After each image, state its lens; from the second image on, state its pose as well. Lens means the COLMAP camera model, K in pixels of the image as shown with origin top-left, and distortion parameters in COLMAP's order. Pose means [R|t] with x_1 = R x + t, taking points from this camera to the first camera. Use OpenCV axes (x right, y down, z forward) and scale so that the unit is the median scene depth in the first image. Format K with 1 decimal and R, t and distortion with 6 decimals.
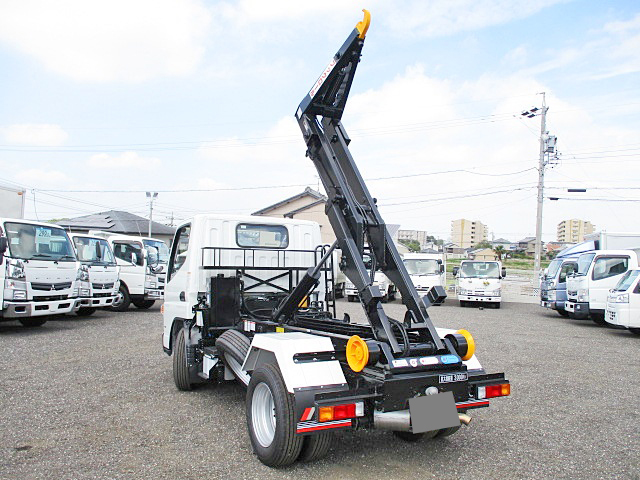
lens RADIAL K [[534.3, 0, 328.9], [0, 534.3, 240.7], [0, 0, 1]] dist [-0.008579, -0.000098]
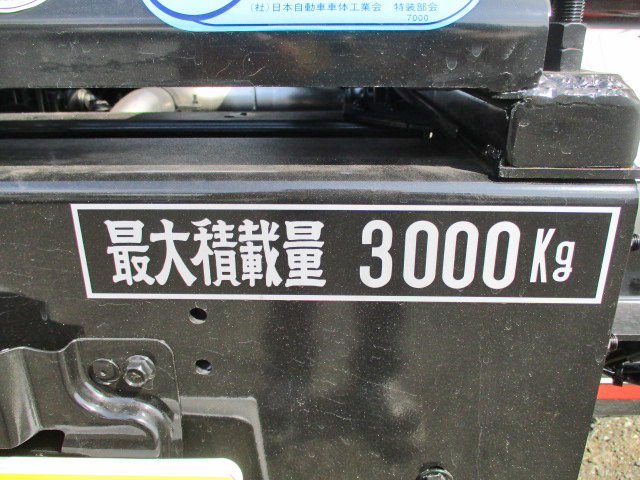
lens RADIAL K [[536.7, 0, 326.2], [0, 536.7, 239.0], [0, 0, 1]] dist [-0.025297, 0.006551]
pose [[0.860285, 0.175429, -0.478679, 0.172733], [0.042912, 0.910681, 0.410875, 0.147952], [0.508004, -0.374011, 0.775918, 0.617700]]
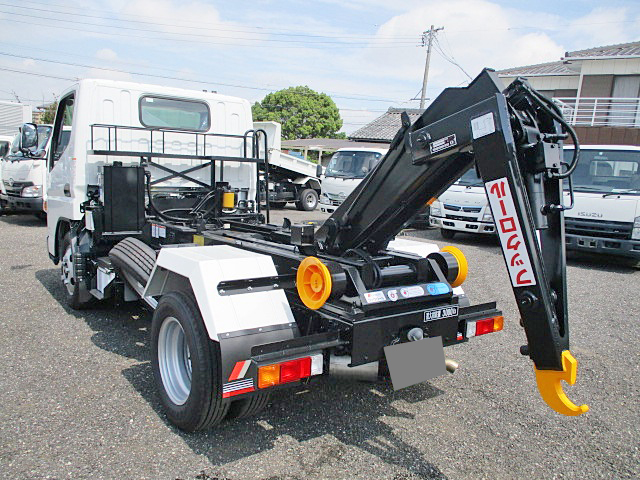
lens RADIAL K [[536.7, 0, 326.2], [0, 536.7, 239.0], [0, 0, 1]] dist [-0.025297, 0.006551]
pose [[0.990015, 0.015485, 0.140107, -0.017280], [-0.041461, 0.981969, 0.184440, 0.019012], [-0.134725, -0.188407, 0.972806, 0.215324]]
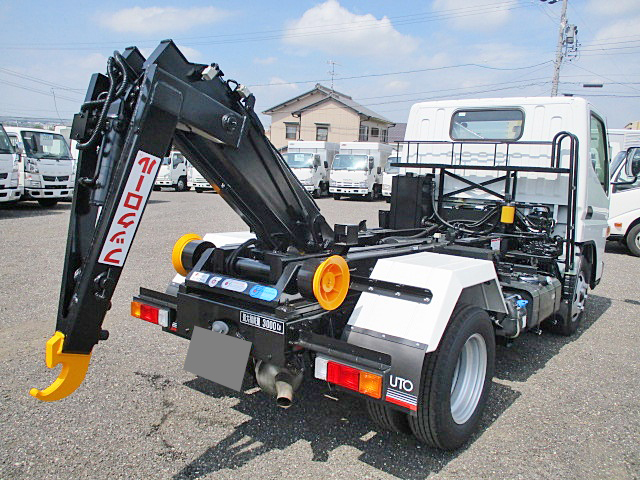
lens RADIAL K [[534.3, 0, 328.9], [0, 534.3, 240.7], [0, 0, 1]] dist [-0.008579, -0.000098]
pose [[0.404557, 0.124612, -0.905983, 0.535063], [0.010777, 0.989955, 0.140974, 0.049145], [0.914449, -0.066796, 0.399150, 0.541677]]
